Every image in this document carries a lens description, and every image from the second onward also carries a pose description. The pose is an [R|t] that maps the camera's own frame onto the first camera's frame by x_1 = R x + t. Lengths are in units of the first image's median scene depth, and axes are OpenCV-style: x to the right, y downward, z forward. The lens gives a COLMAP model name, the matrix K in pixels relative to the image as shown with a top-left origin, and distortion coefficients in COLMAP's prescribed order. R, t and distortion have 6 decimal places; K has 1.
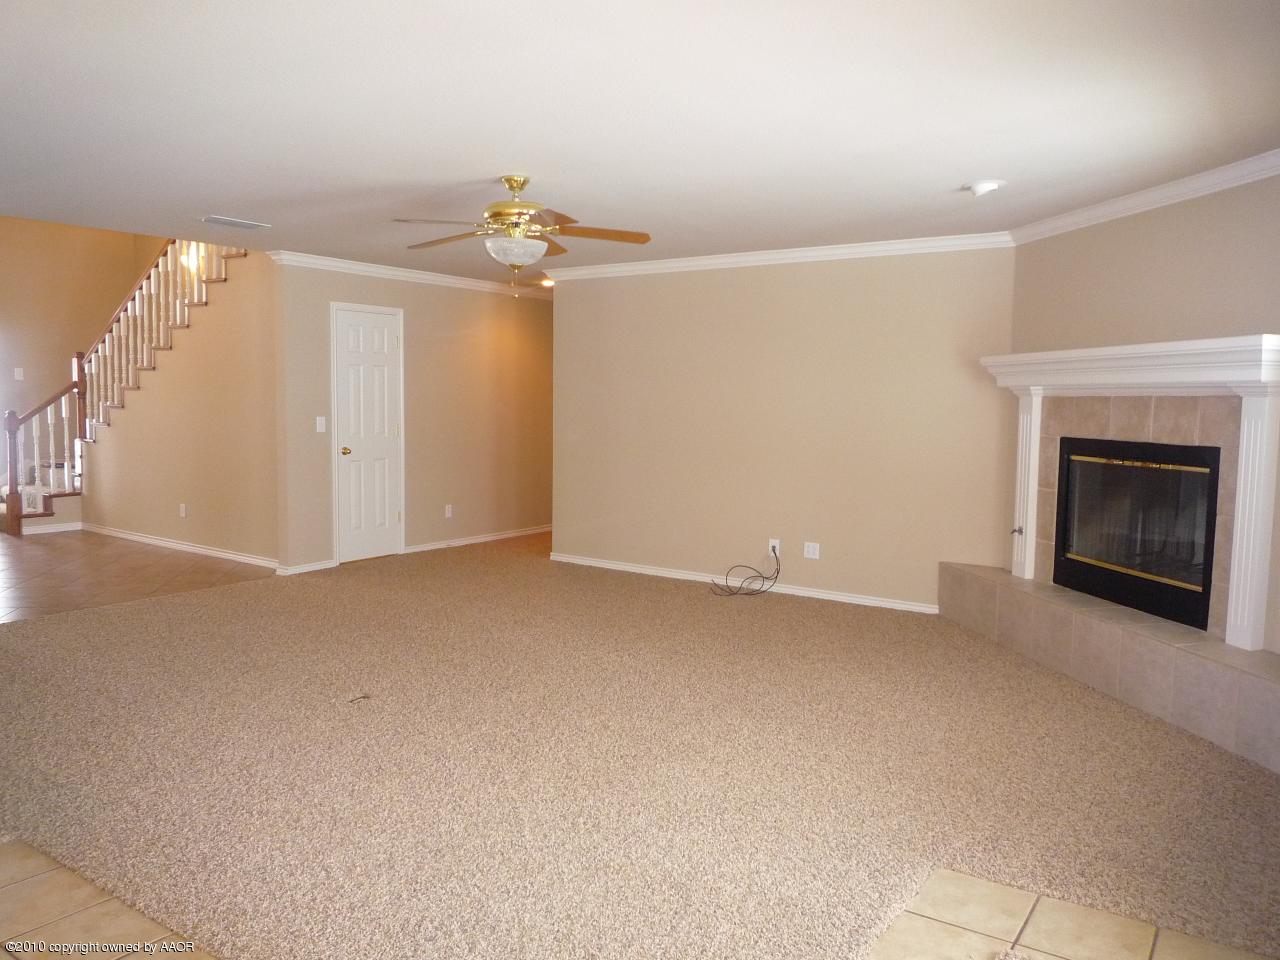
lens RADIAL K [[962.1, 0, 640.0], [0, 962.1, 480.0], [0, 0, 1]] dist [-0.050972, -0.001735]
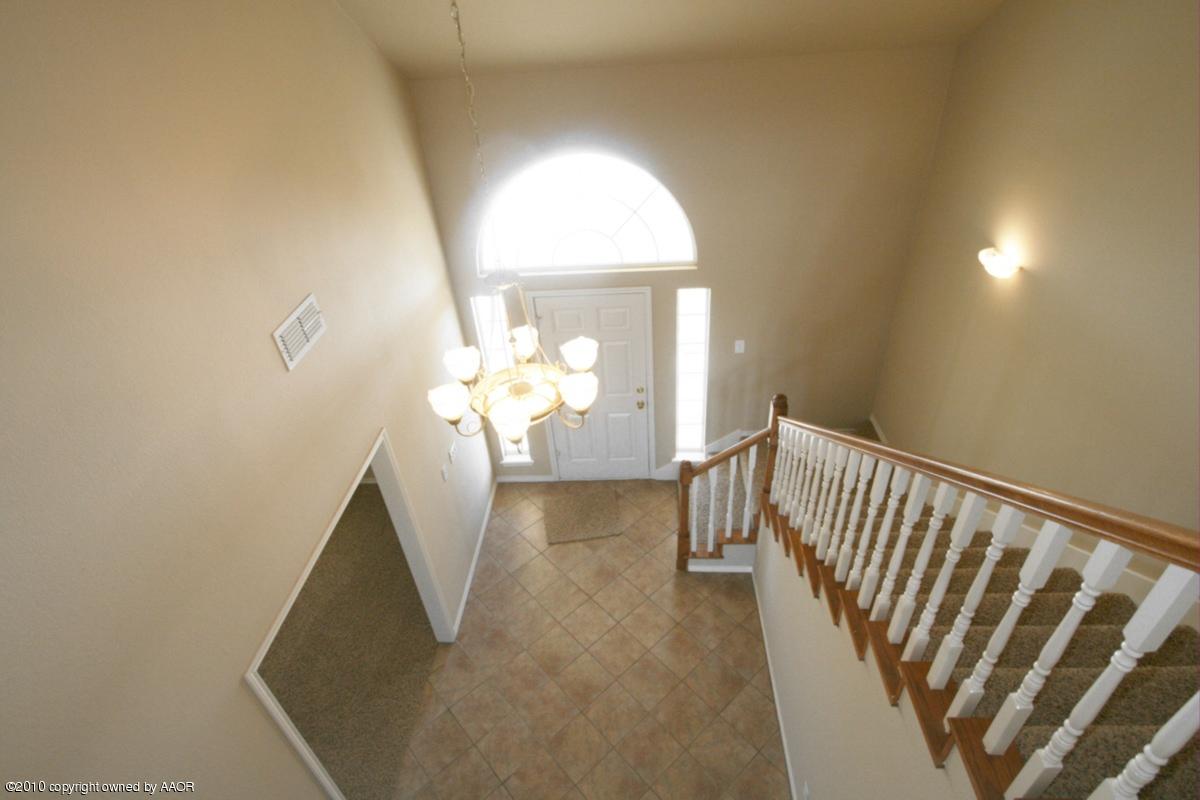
lens RADIAL K [[611.6, 0, 600.0], [0, 611.6, 400.0], [0, 0, 1]] dist [-0.001867, -0.024864]
pose [[0.511332, 0.454720, -0.729225, -0.328446], [0.010640, 0.845130, 0.534455, -0.388469], [0.859317, -0.281043, 0.427304, 0.692194]]
